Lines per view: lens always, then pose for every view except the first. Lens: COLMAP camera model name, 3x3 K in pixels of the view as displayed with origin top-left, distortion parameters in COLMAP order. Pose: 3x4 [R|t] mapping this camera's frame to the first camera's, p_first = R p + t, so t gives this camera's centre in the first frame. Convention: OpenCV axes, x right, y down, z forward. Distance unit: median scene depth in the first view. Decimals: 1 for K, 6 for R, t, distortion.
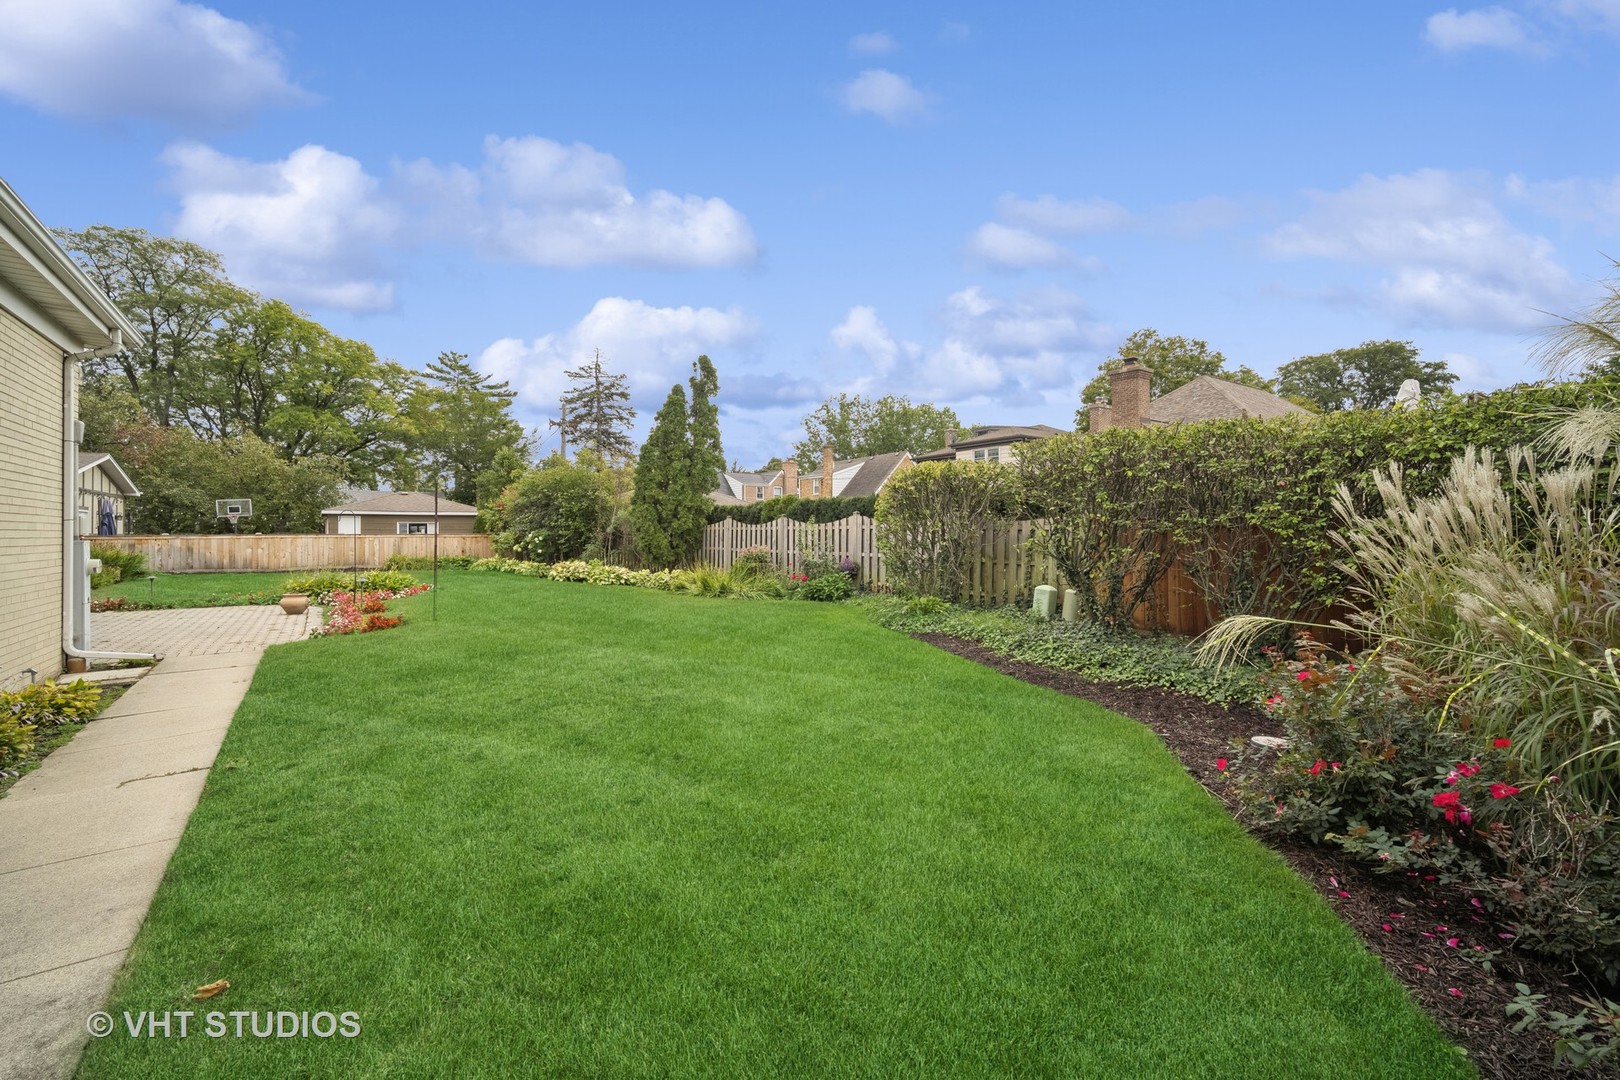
lens RADIAL K [[686.2, 0, 810.0], [0, 686.2, 540.0], [0, 0, 1]] dist [-0.006303, 0.000378]
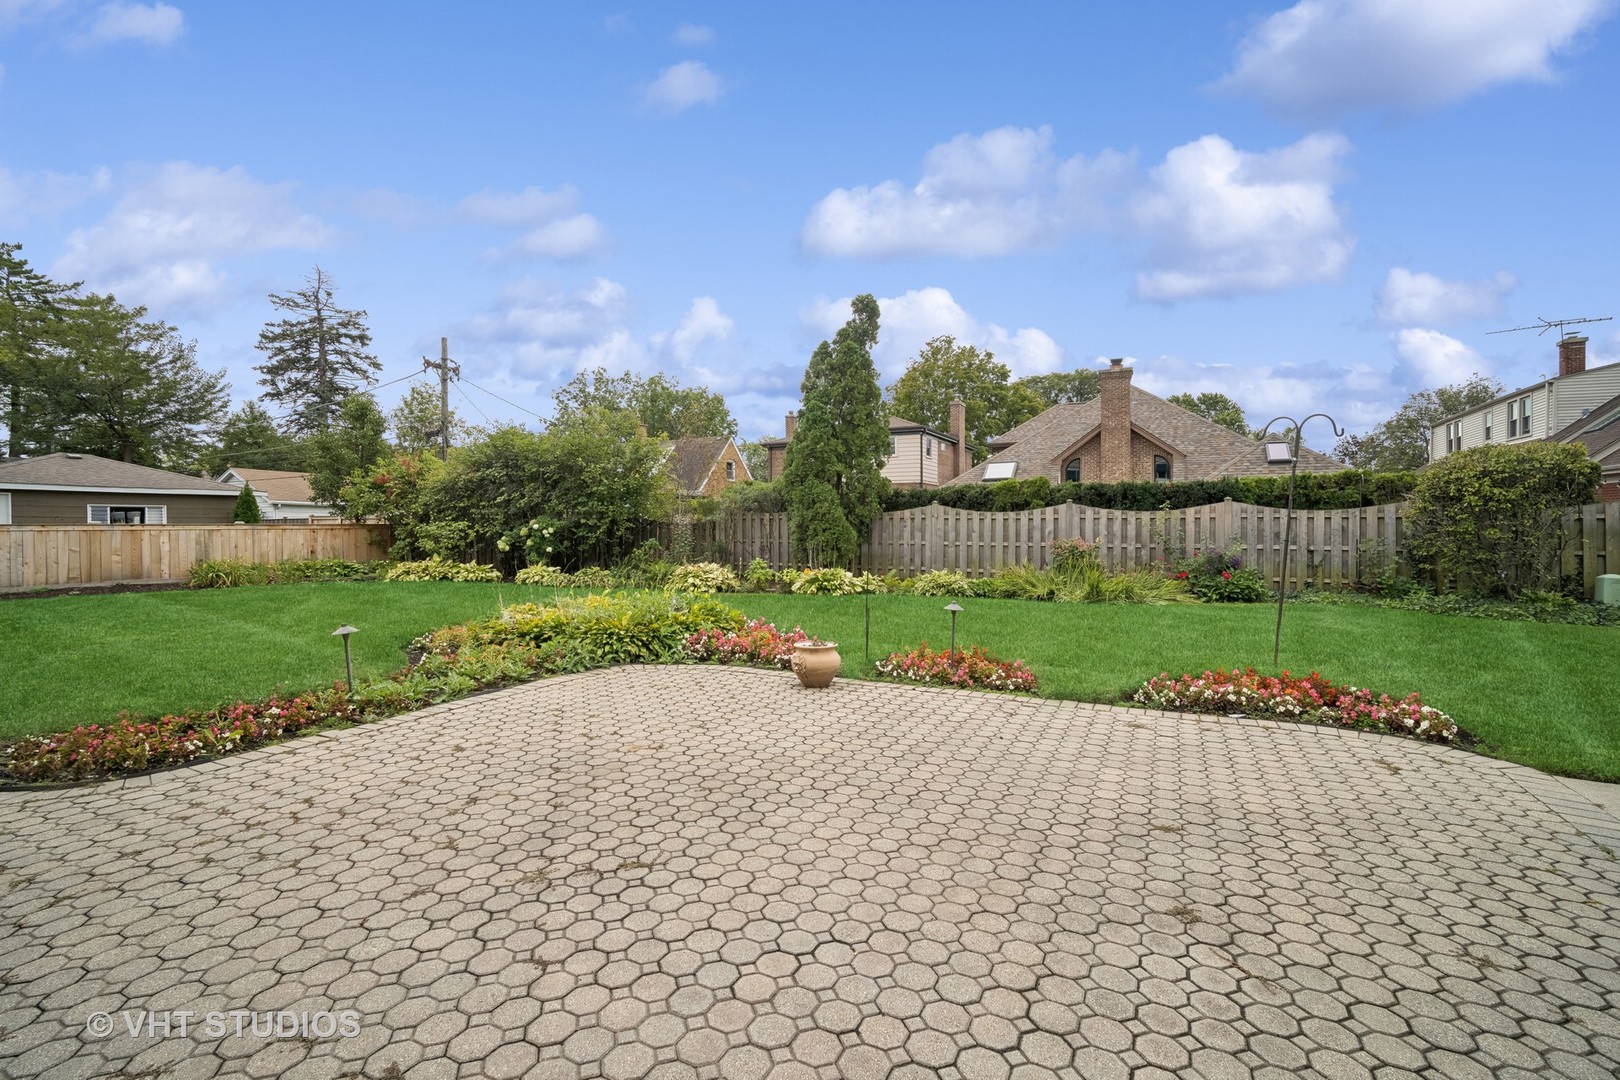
lens RADIAL K [[686.2, 0, 810.0], [0, 686.2, 540.0], [0, 0, 1]] dist [-0.006303, 0.000378]
pose [[0.885222, -0.012224, 0.465008, -0.216915], [0.005335, 0.999856, 0.016127, -0.001021], [-0.465138, -0.011795, 0.885160, 0.125576]]
